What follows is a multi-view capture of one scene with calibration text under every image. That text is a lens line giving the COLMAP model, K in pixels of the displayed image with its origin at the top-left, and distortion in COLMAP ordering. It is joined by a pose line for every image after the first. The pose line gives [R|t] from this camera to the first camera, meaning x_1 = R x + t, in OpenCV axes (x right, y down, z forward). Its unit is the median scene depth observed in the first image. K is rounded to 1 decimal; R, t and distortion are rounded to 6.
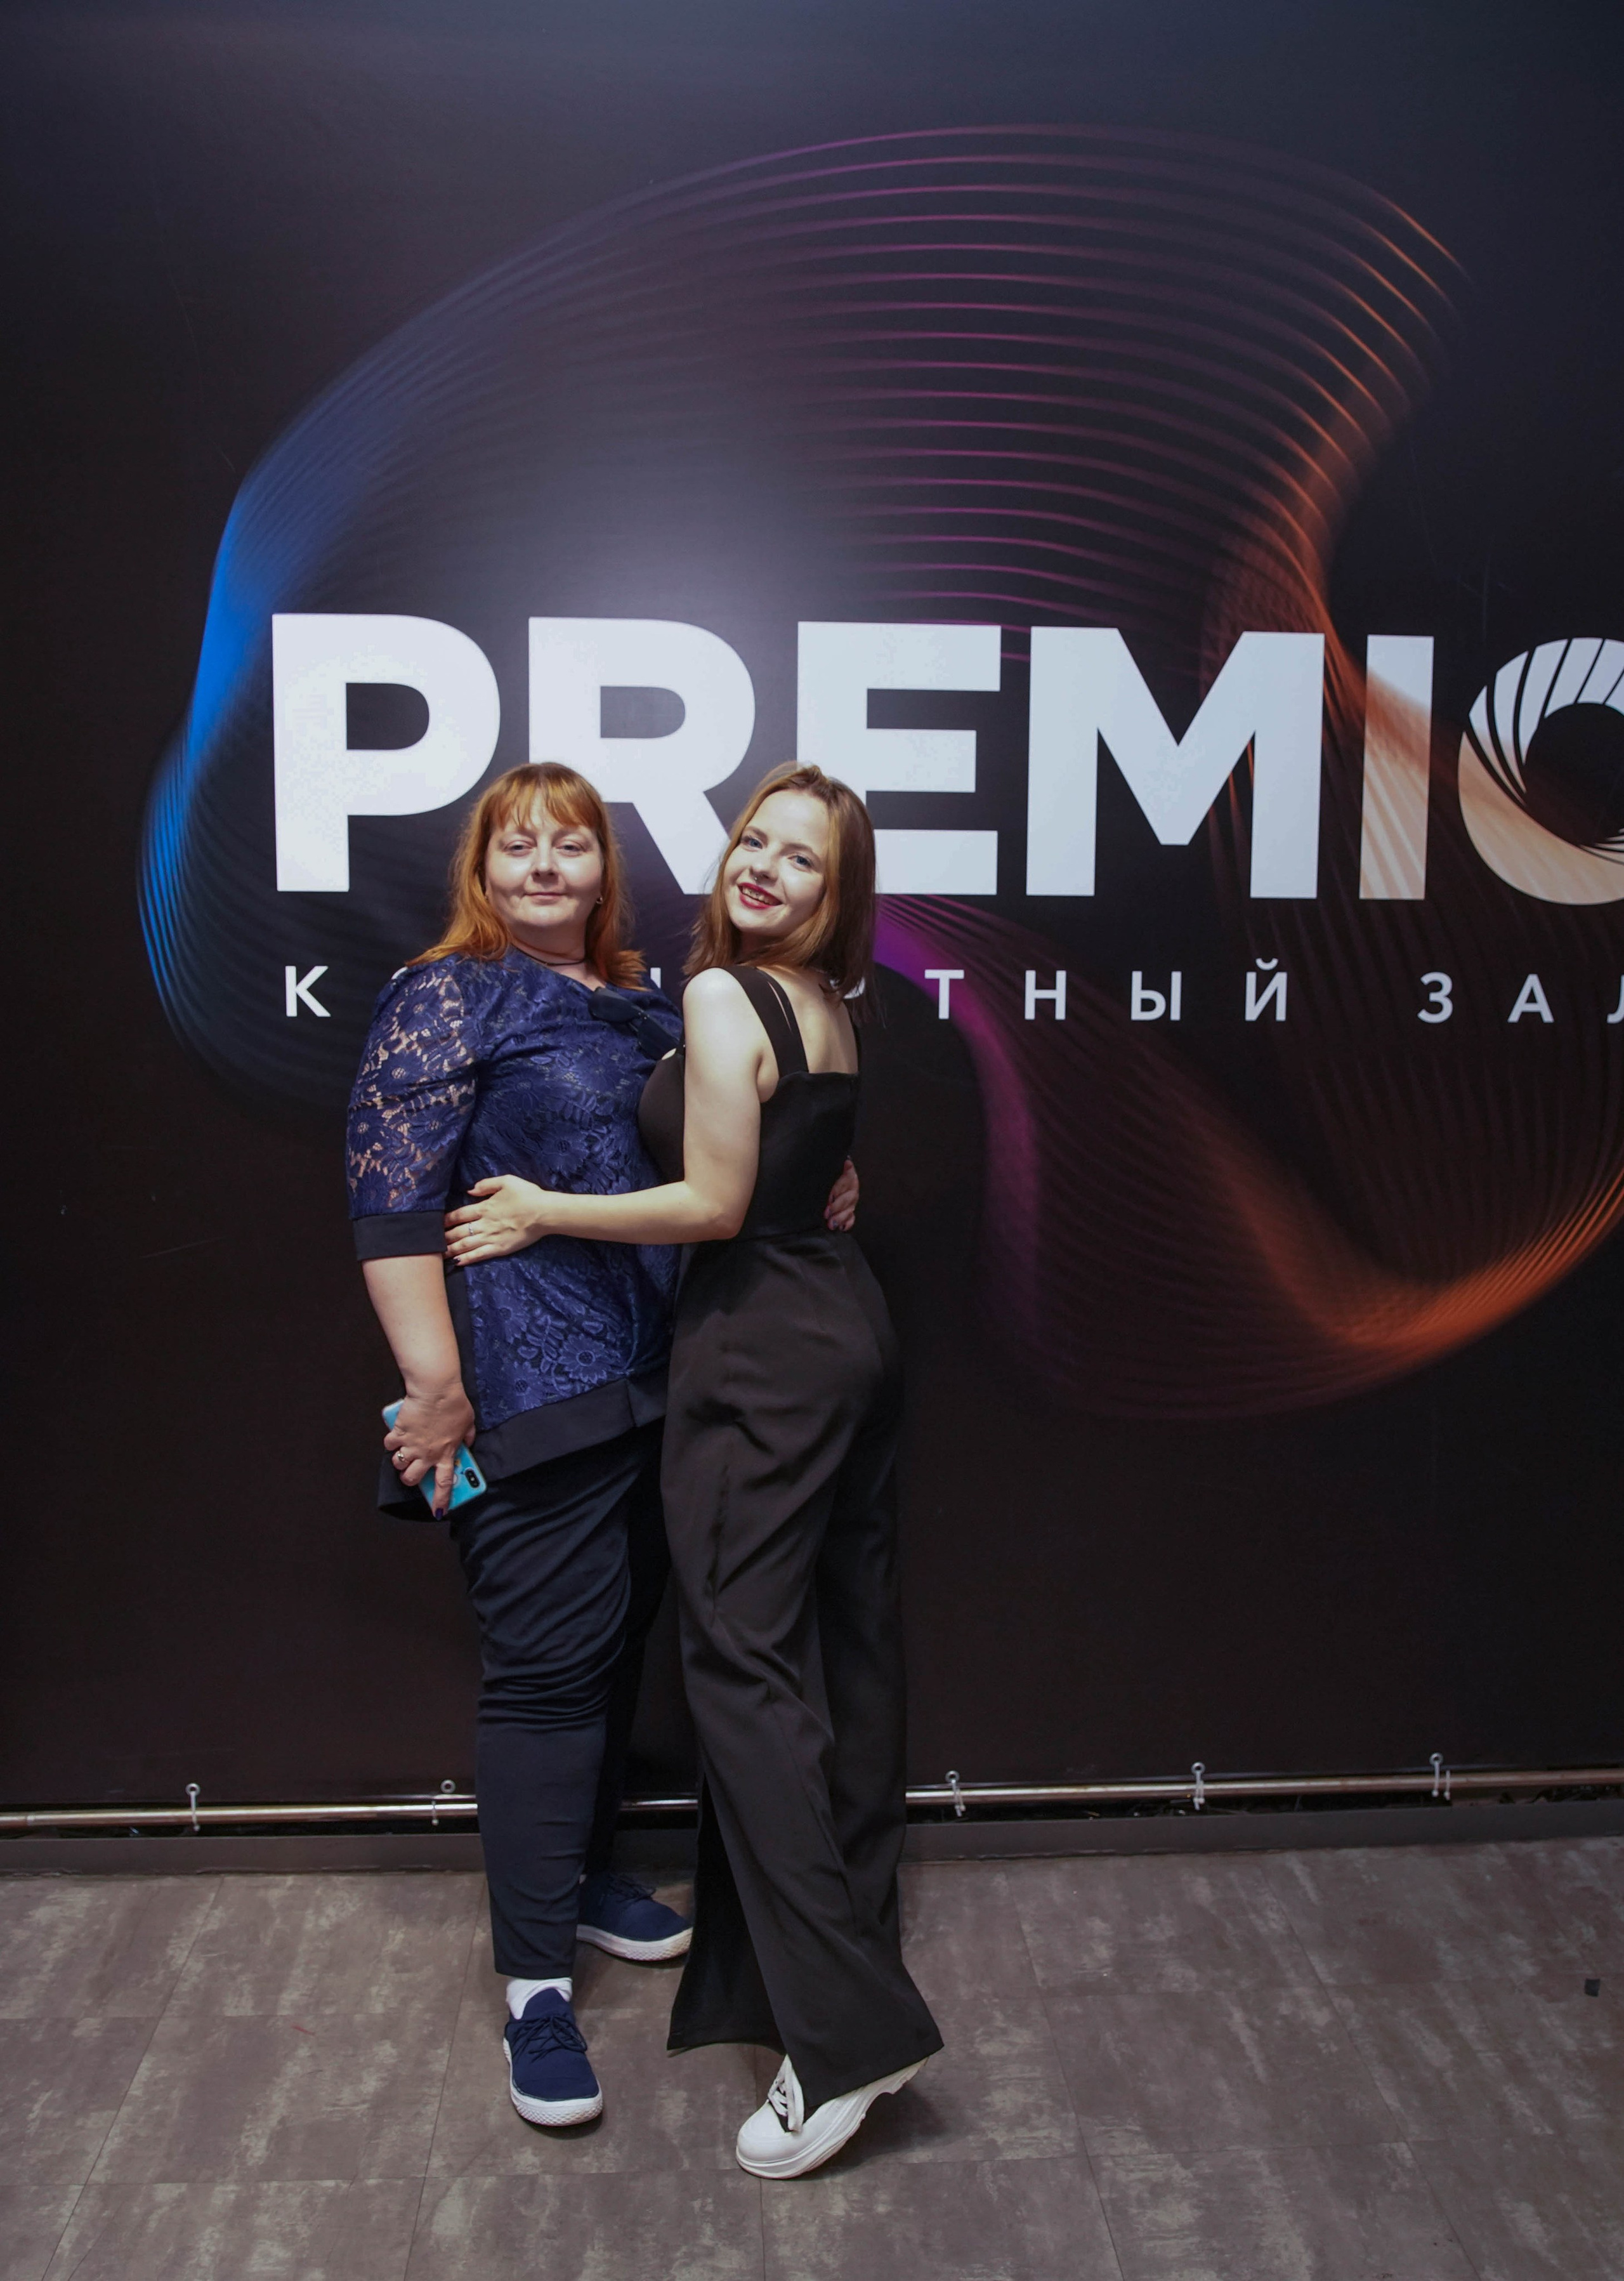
lens RADIAL K [[2370.4, 0, 916.5], [0, 2370.4, 1134.1], [0, 0, 1]] dist [-0.100271, 0.059119]
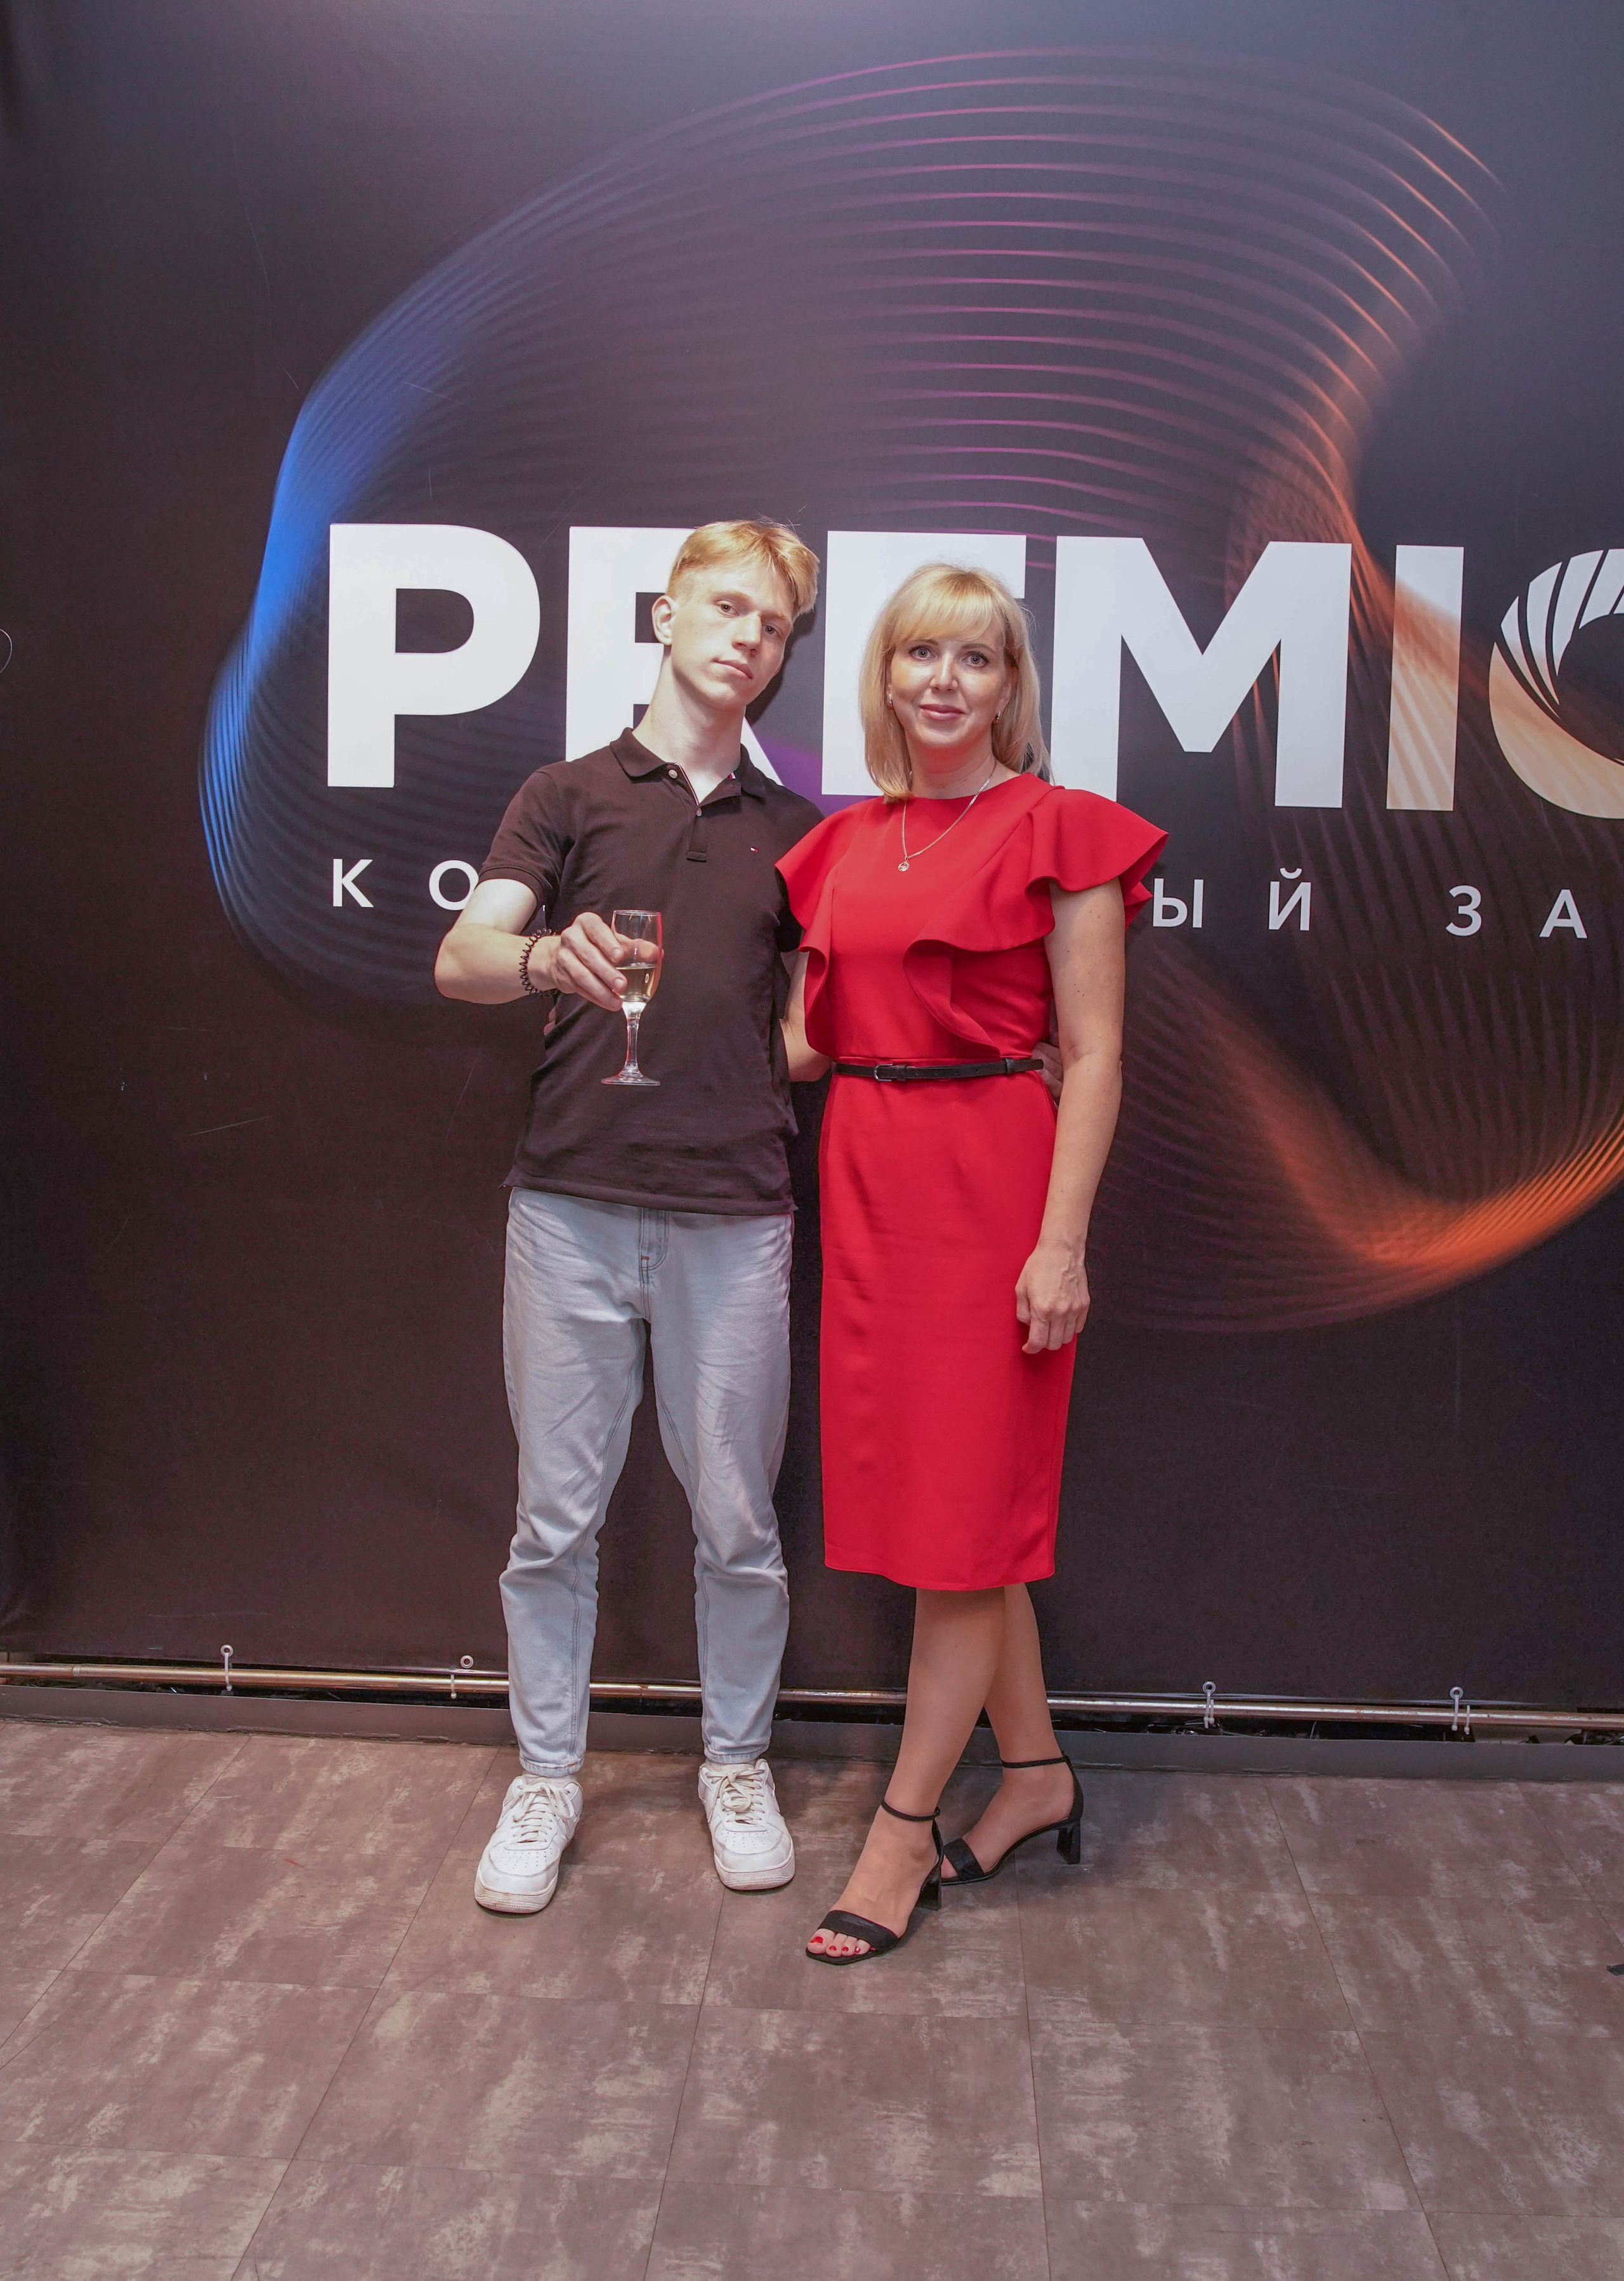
lens RADIAL K [[2374.0, 0, 830.7], [0, 2374.0, 1146.3], [0, 0, 1]] dist [-0.118254, 0.096716]
pose [[0.991273, 0.025626, -0.129314, 0.094604], [-0.028935, 0.999299, -0.023771, 0.078767], [0.128614, 0.027306, 0.991319, -0.012020]]
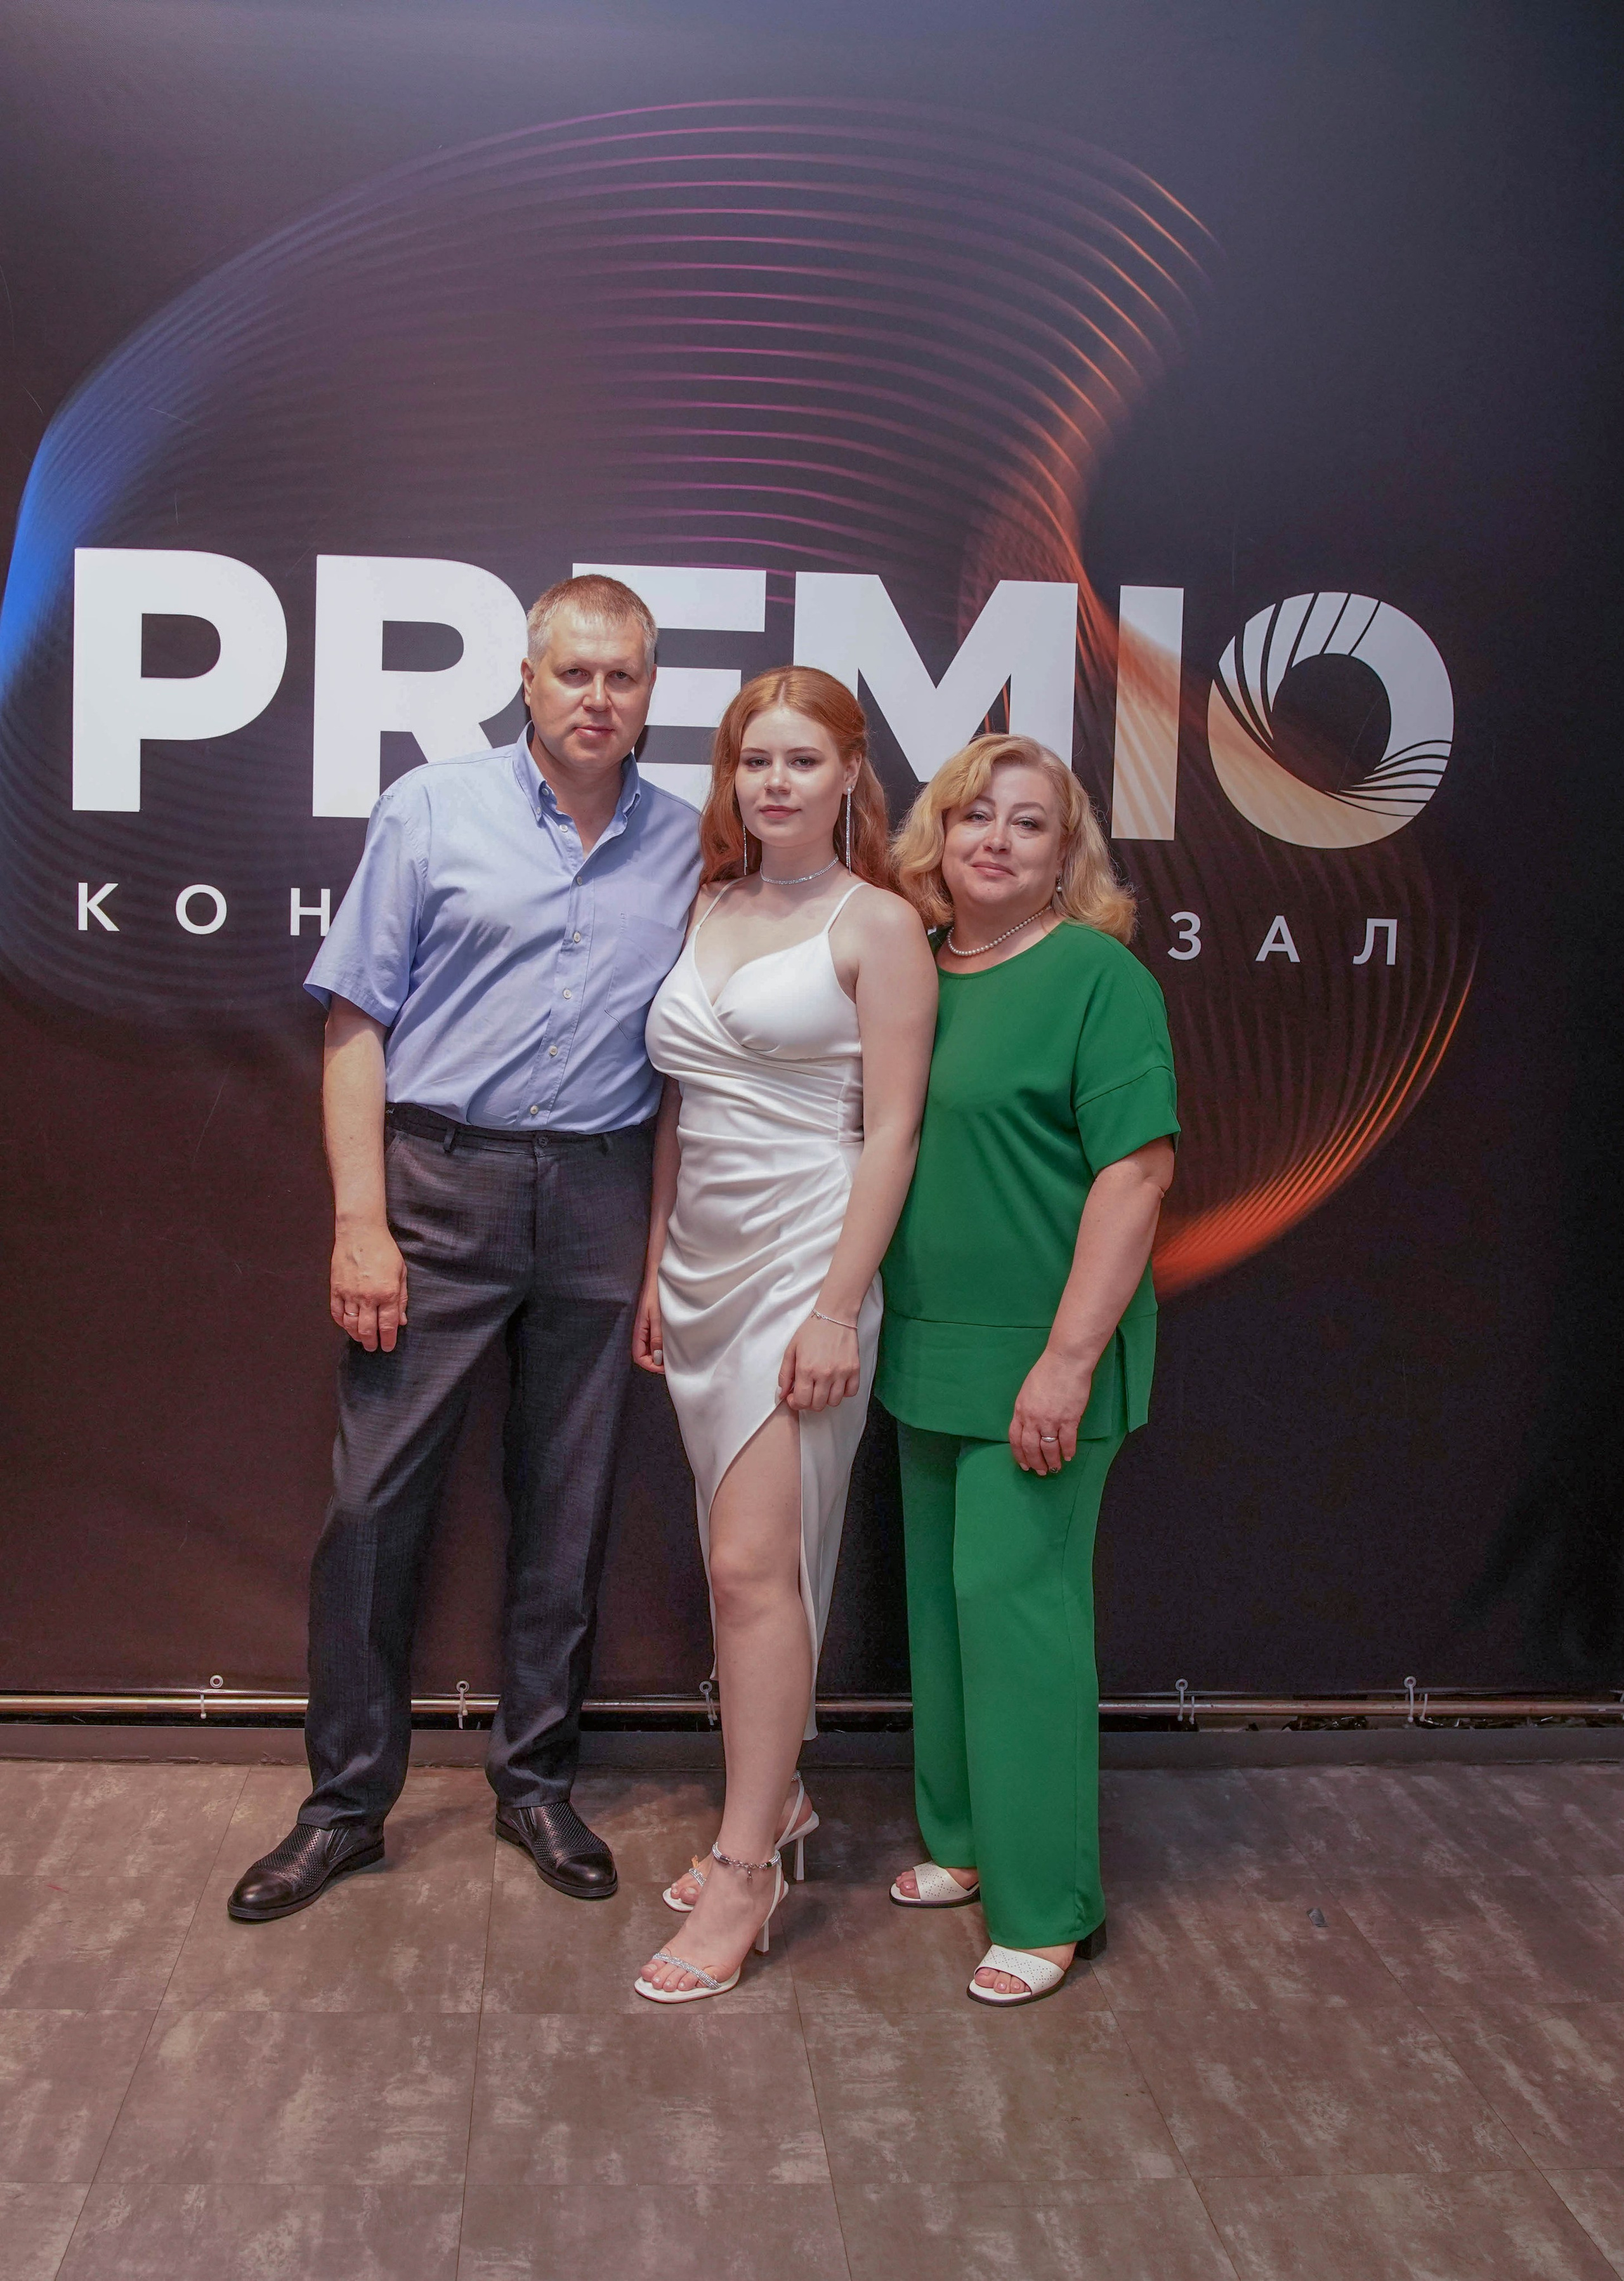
lens RADIAL K [[2374.9, 0, 746.2], [0, 2374.9, 1141.3], [0, 0, 1]] dist [-0.115491, 0.090748]
pose [[0.999617, 0.018147, -0.020899, 0.055786], [-0.018768, 0.999377, -0.029880, 0.072948], [0.020344, 0.030261, 0.999335, -0.041232]]
